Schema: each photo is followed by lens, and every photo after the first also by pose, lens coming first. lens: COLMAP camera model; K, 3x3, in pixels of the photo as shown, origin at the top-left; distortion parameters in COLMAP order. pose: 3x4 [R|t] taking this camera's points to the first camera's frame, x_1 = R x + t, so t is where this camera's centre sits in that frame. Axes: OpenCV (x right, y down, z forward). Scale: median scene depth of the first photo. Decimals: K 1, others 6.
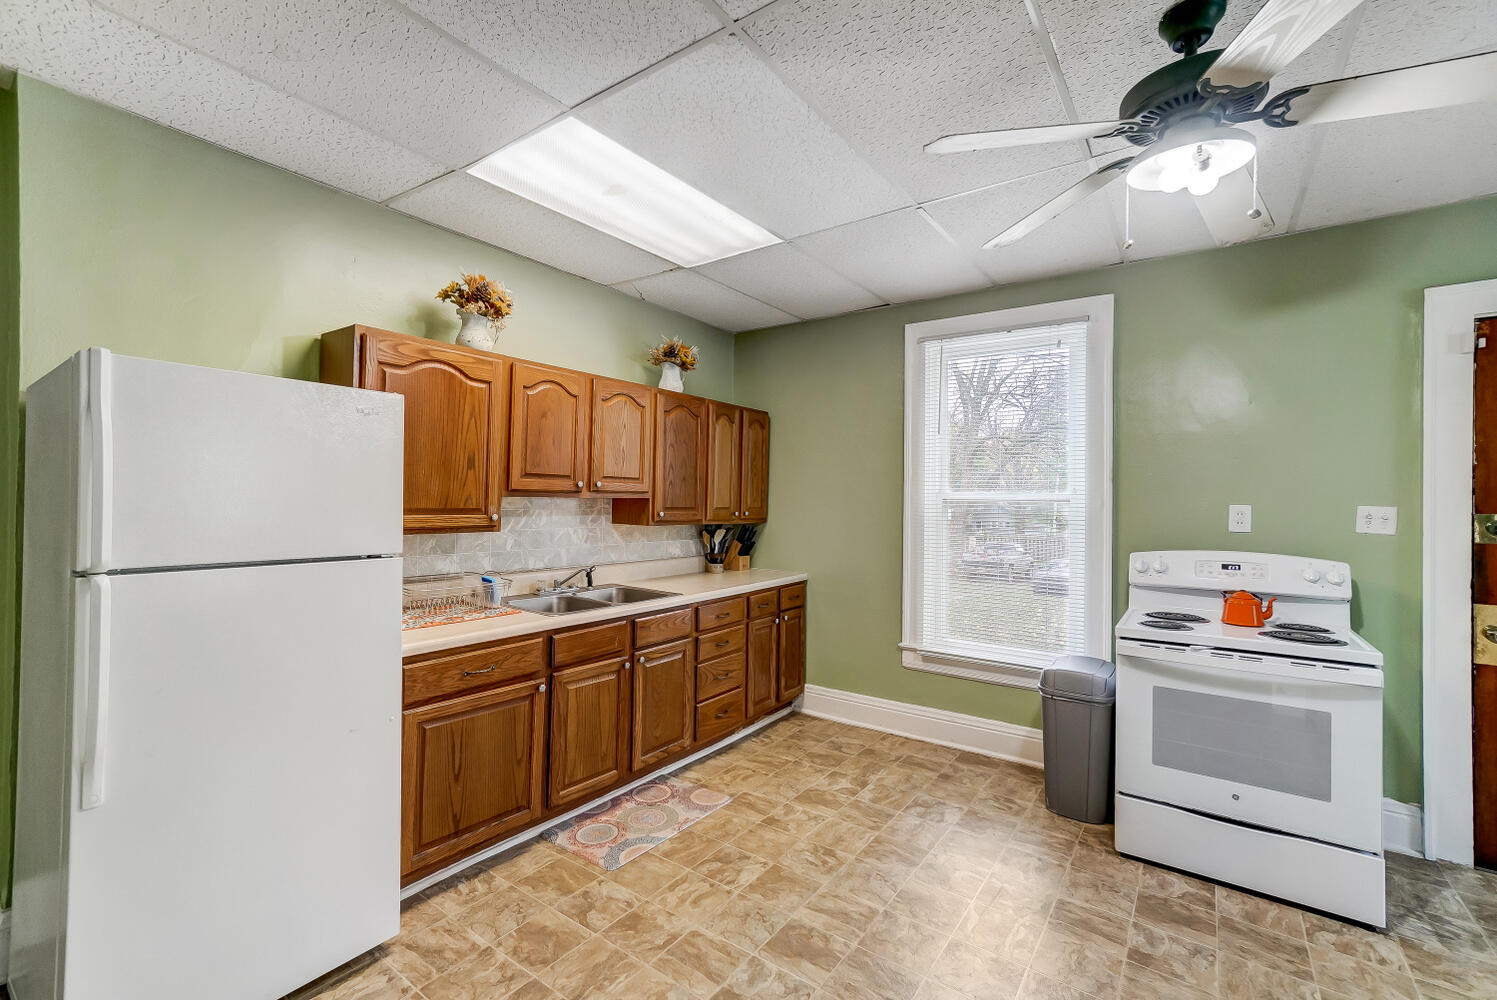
lens RADIAL K [[666.5, 0, 752.6], [0, 666.5, 499.4], [0, 0, 1]] dist [0.035425, -0.003406]
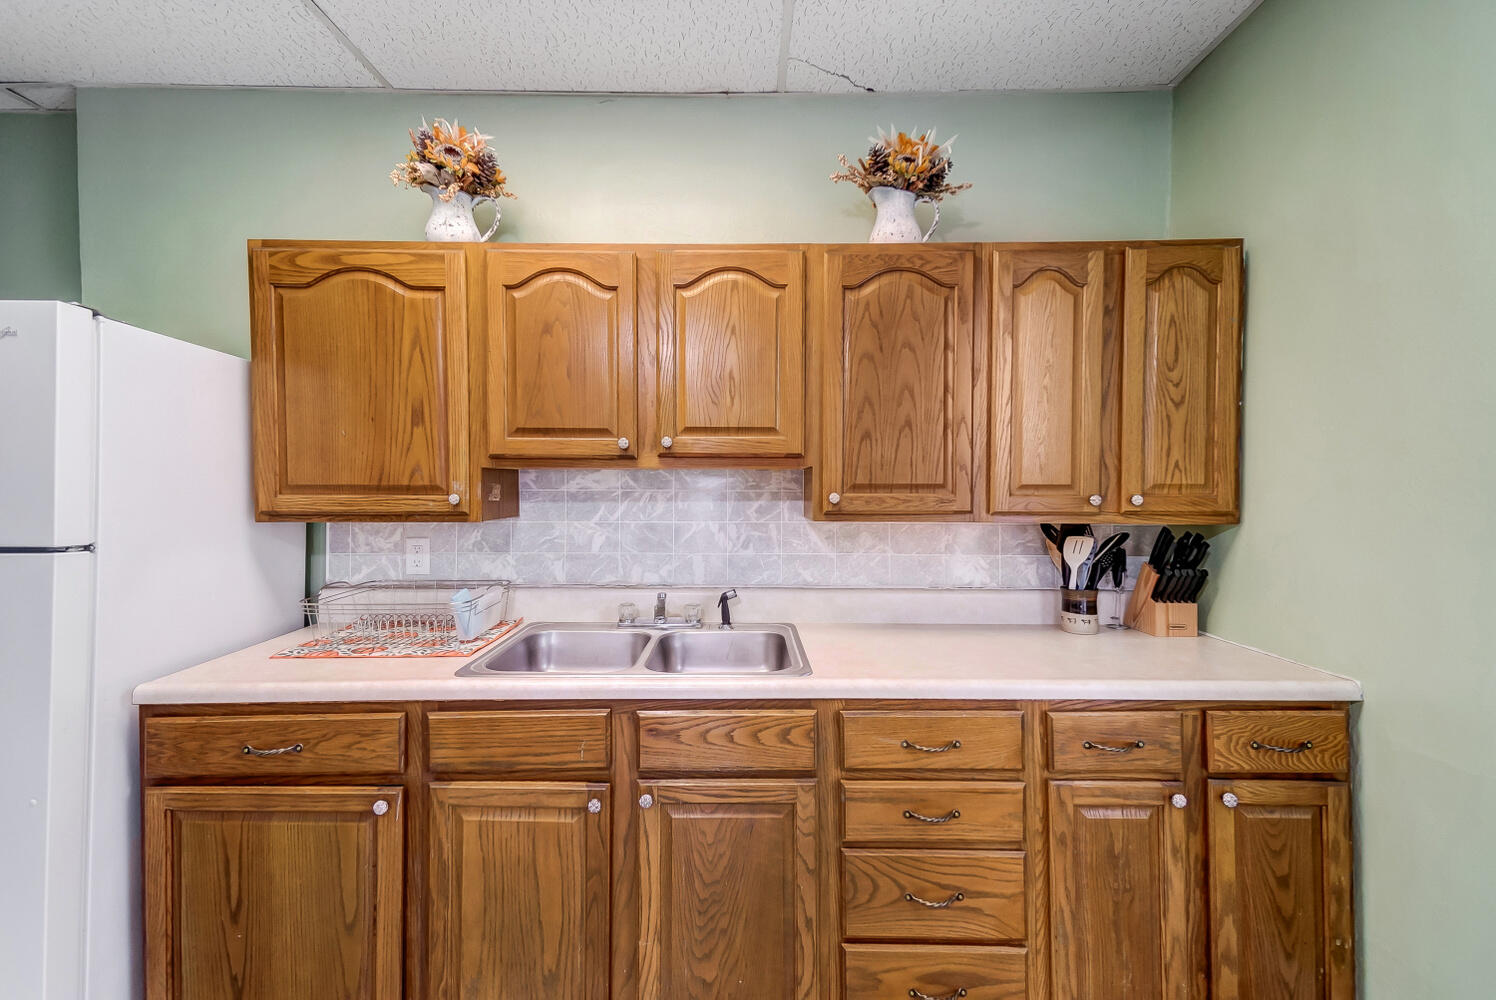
lens RADIAL K [[666.0, 0, 746.1], [0, 666.0, 489.7], [0, 0, 1]] dist [0.035425, -0.003406]
pose [[0.566851, -0.016060, -0.823664, 0.227918], [0.007816, 0.999870, -0.014116, 0.022068], [0.823783, 0.001564, 0.566903, 0.665920]]
